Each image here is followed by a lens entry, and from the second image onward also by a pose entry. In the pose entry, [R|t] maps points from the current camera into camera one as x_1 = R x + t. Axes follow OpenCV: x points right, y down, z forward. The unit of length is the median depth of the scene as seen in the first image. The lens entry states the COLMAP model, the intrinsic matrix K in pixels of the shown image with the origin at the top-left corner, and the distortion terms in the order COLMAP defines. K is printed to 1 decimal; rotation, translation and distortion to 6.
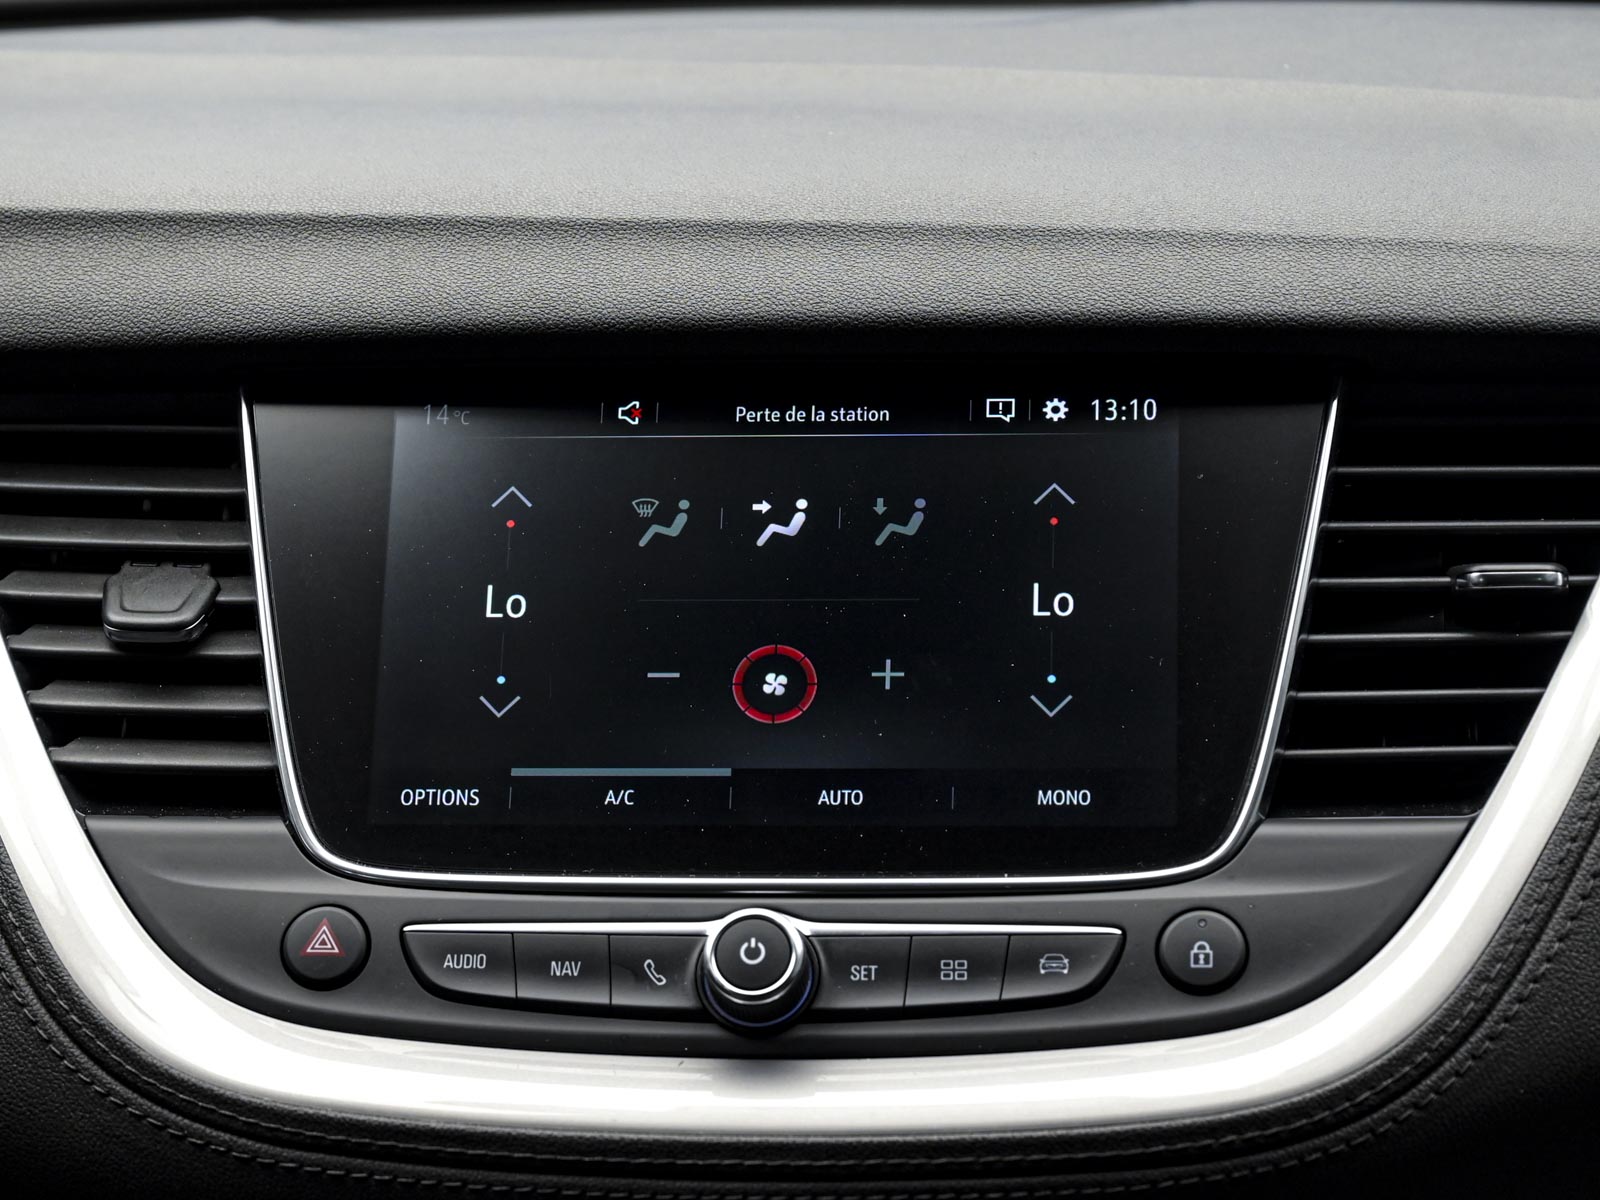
lens RADIAL K [[5074.8, 0, 803.1], [0, 5074.8, 597.8], [0, 0, 1]] dist [-0.030206, 0.000000]
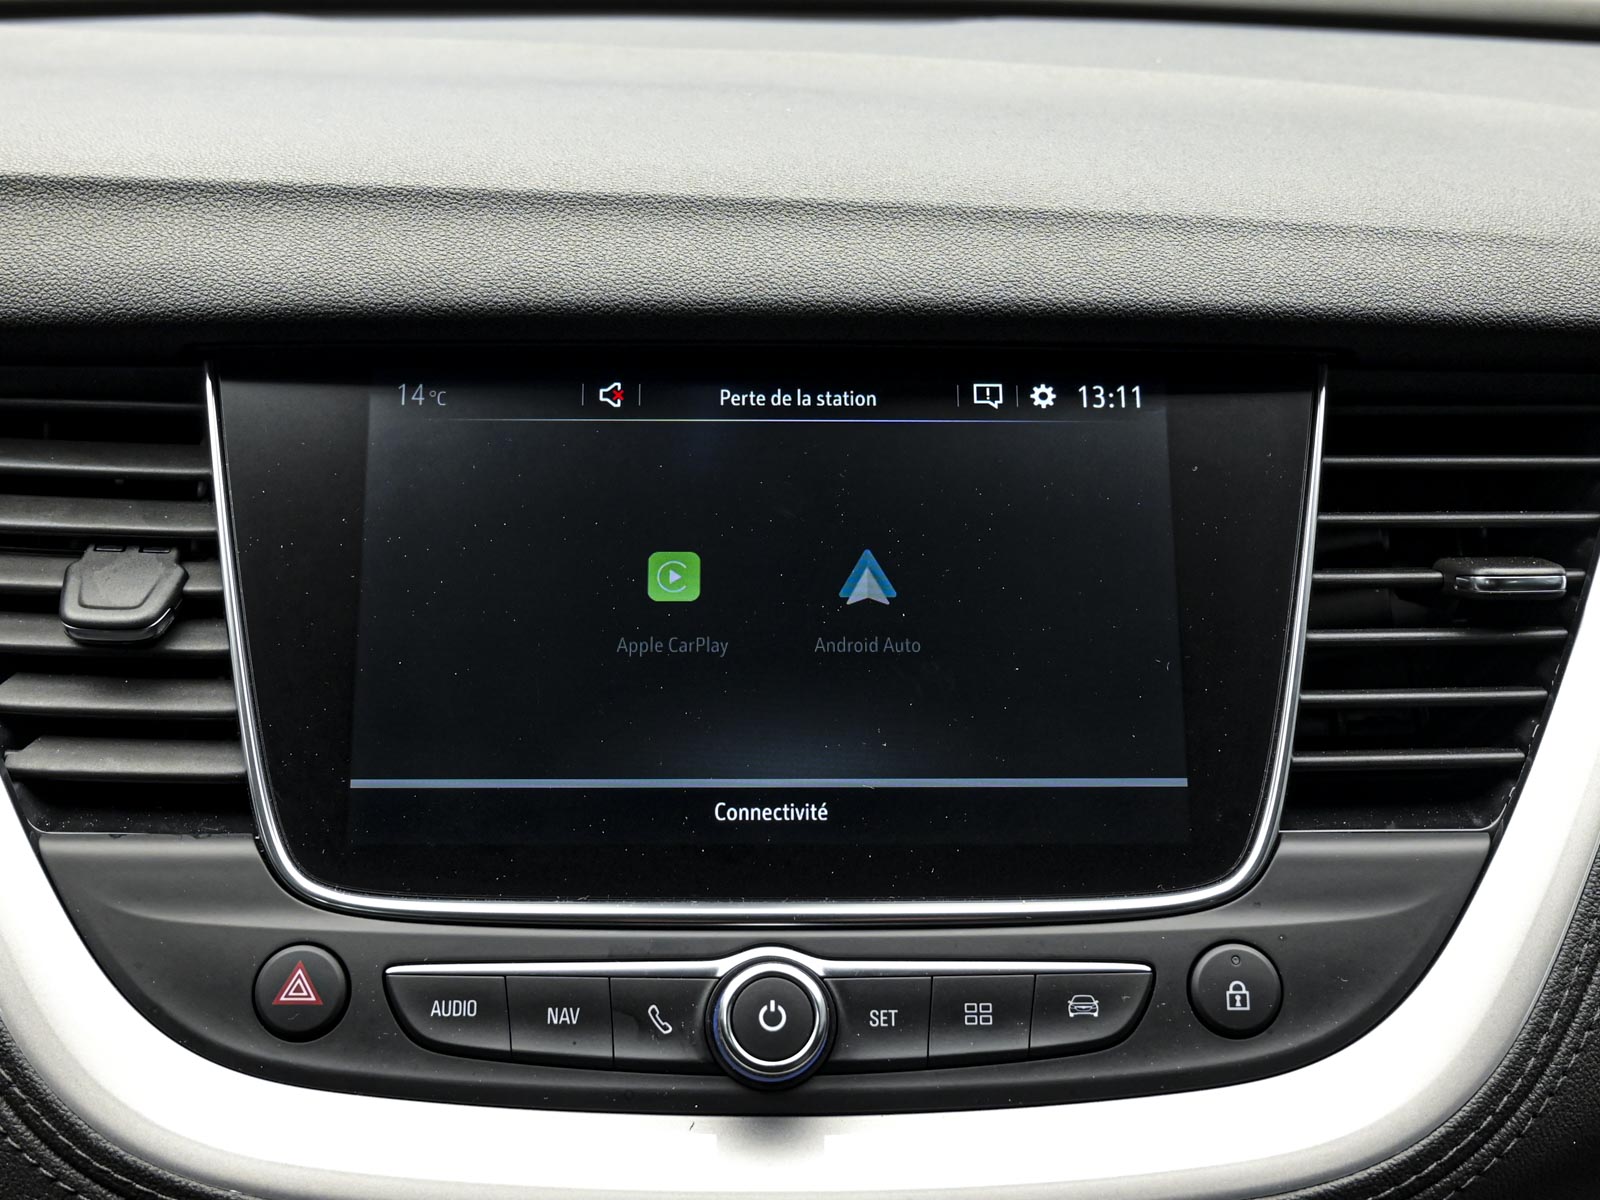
lens RADIAL K [[1922.9, 0, 799.6], [0, 1922.9, 599.2], [0, 0, 1]] dist [-0.015824, 0.000000]
pose [[0.992790, -0.009346, 0.119503, -0.043615], [-0.008362, 0.989128, 0.146822, -0.053211], [-0.119575, -0.146762, 0.981918, 0.636366]]
